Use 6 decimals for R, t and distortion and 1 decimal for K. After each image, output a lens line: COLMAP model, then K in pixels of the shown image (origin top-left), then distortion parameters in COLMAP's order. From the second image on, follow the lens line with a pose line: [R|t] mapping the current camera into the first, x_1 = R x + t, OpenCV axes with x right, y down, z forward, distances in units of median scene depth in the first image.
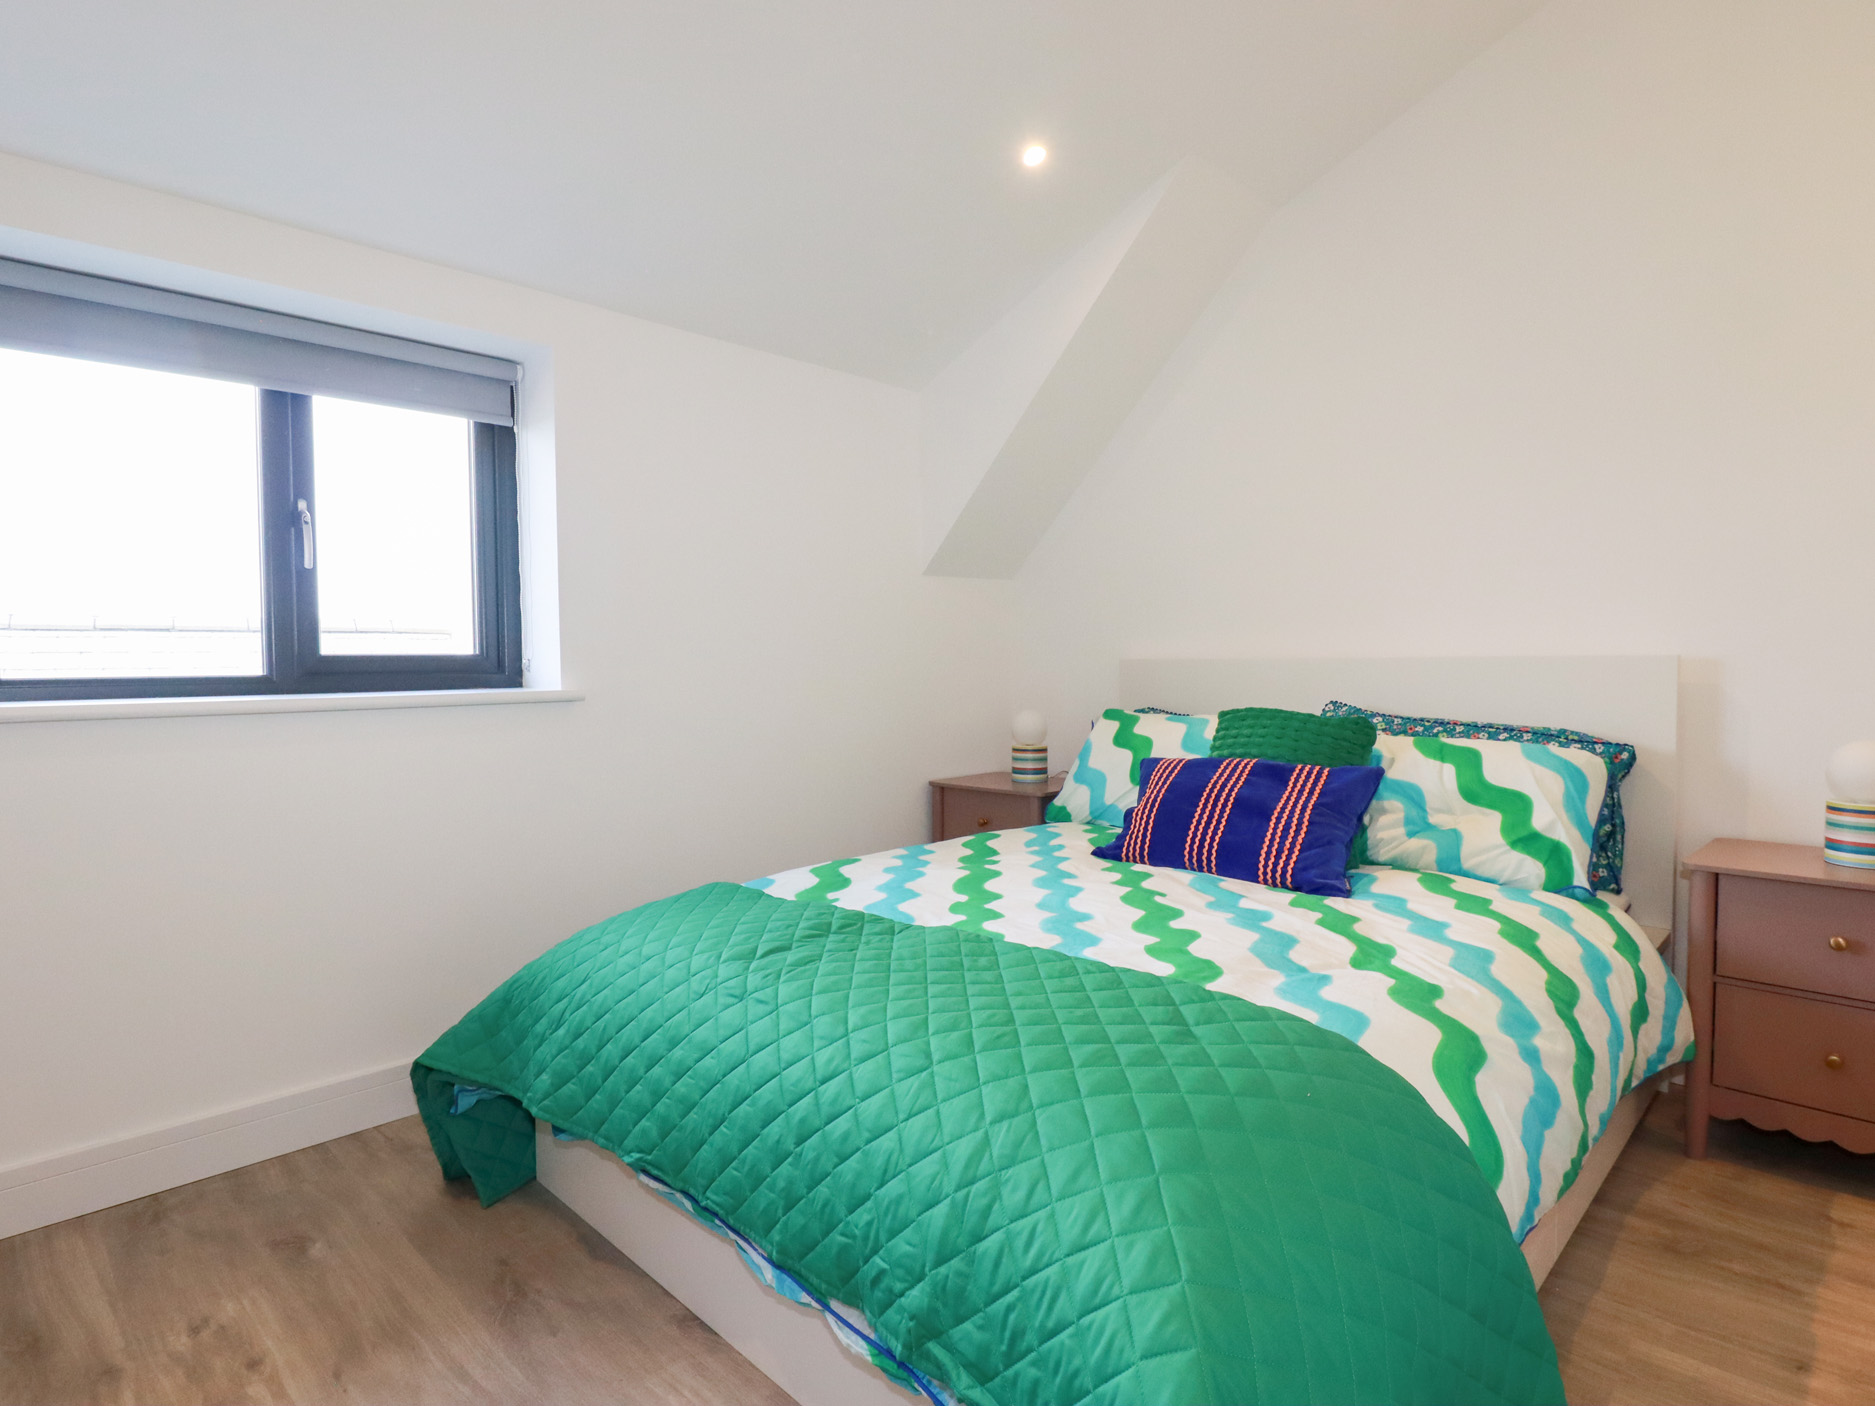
lens RADIAL K [[995.1, 0, 937.5], [0, 995.1, 703.0], [0, 0, 1]] dist [0.001845, 0.000015]
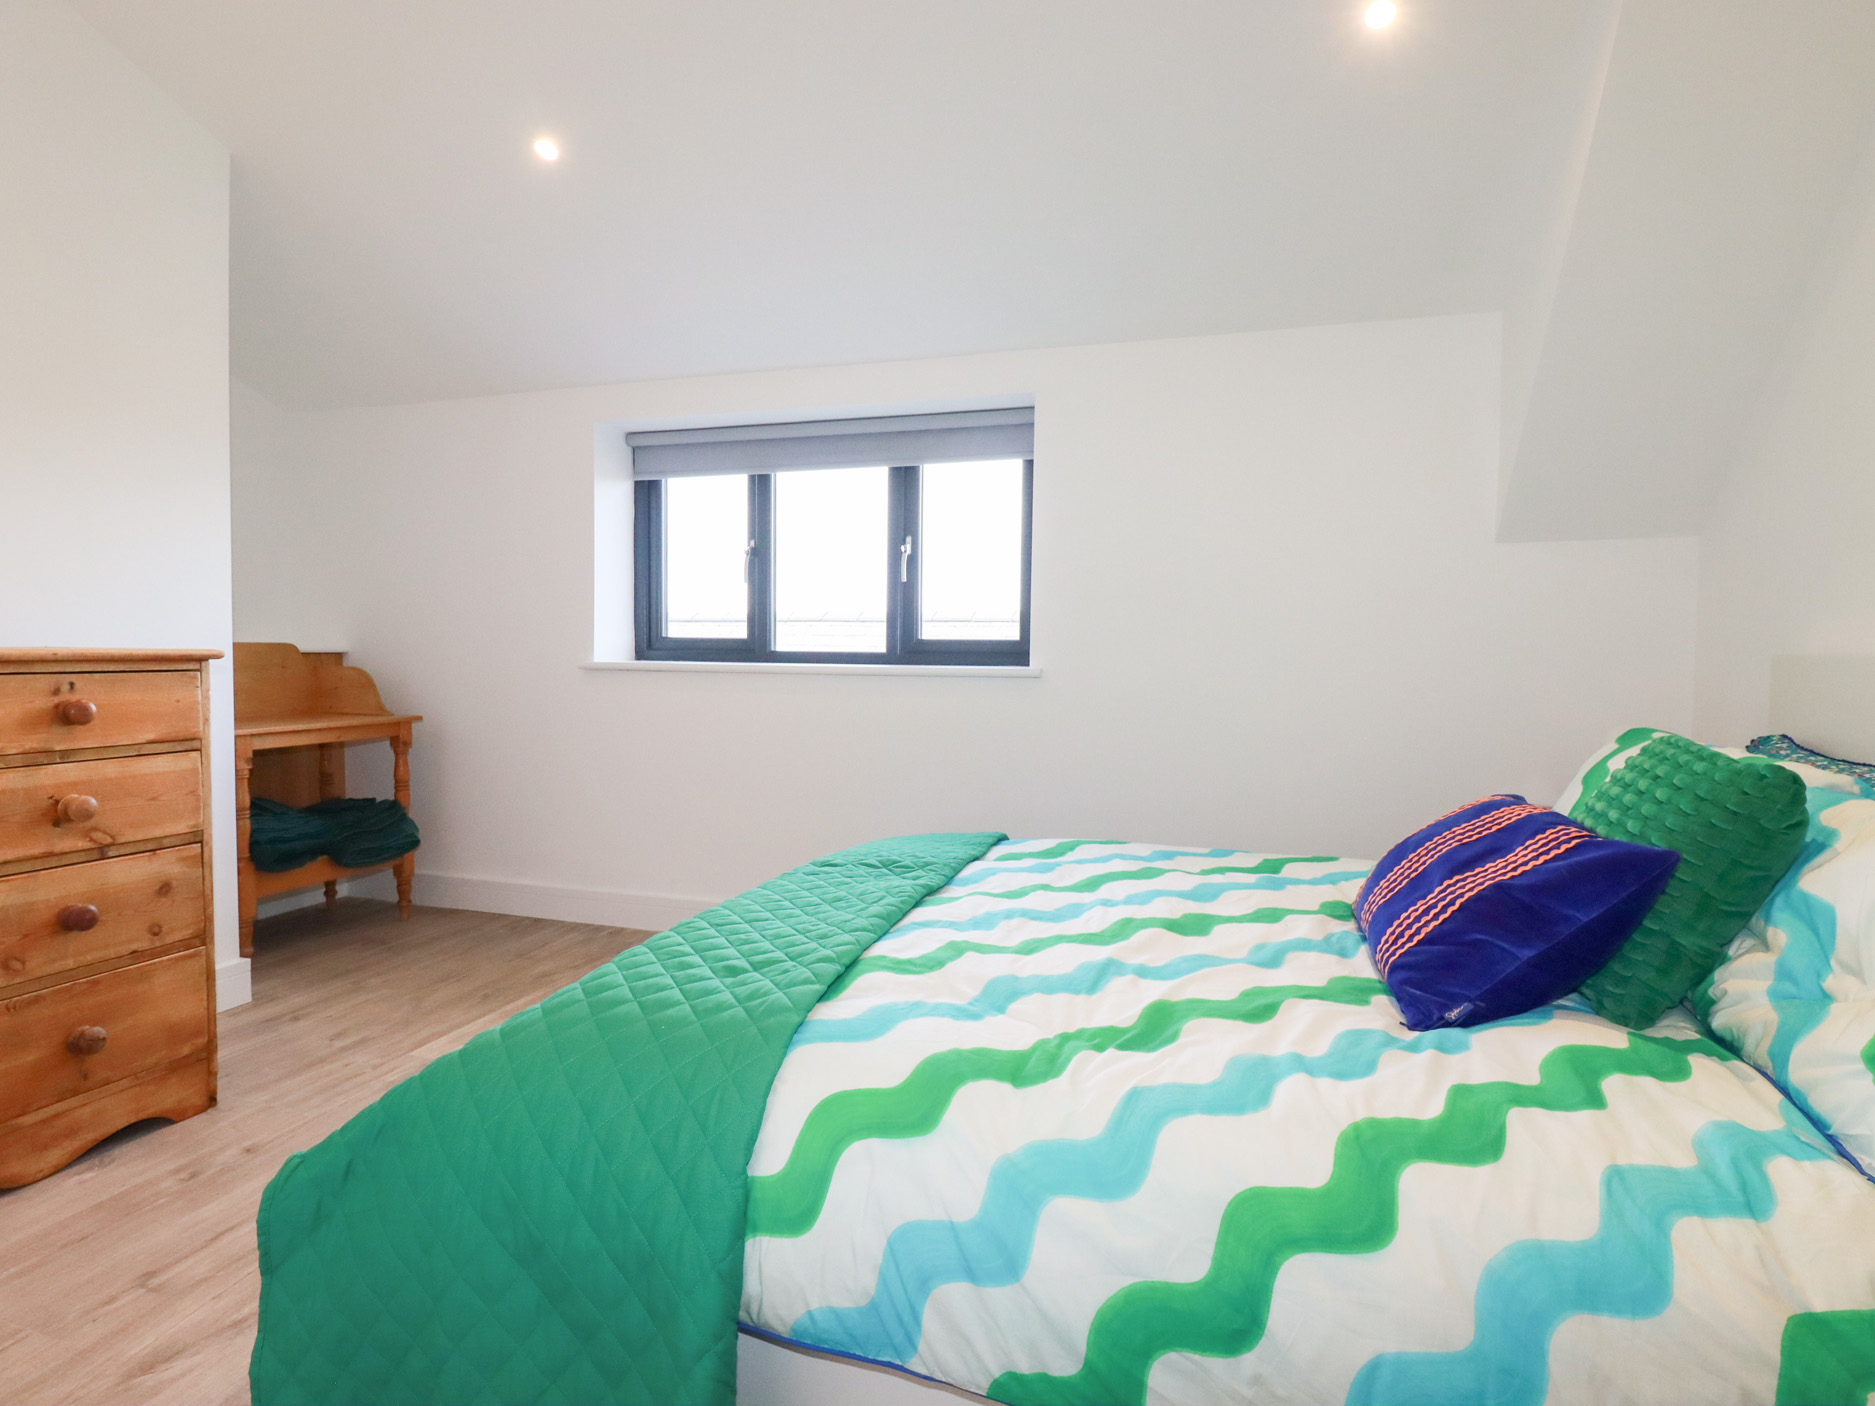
lens RADIAL K [[995.1, 0, 937.5], [0, 995.1, 703.0], [0, 0, 1]] dist [0.001845, 0.000015]
pose [[0.435971, 0.060140, -0.897949, 0.773053], [-0.050614, 0.997824, 0.042255, -0.019456], [0.898536, 0.027027, 0.438067, 0.403010]]
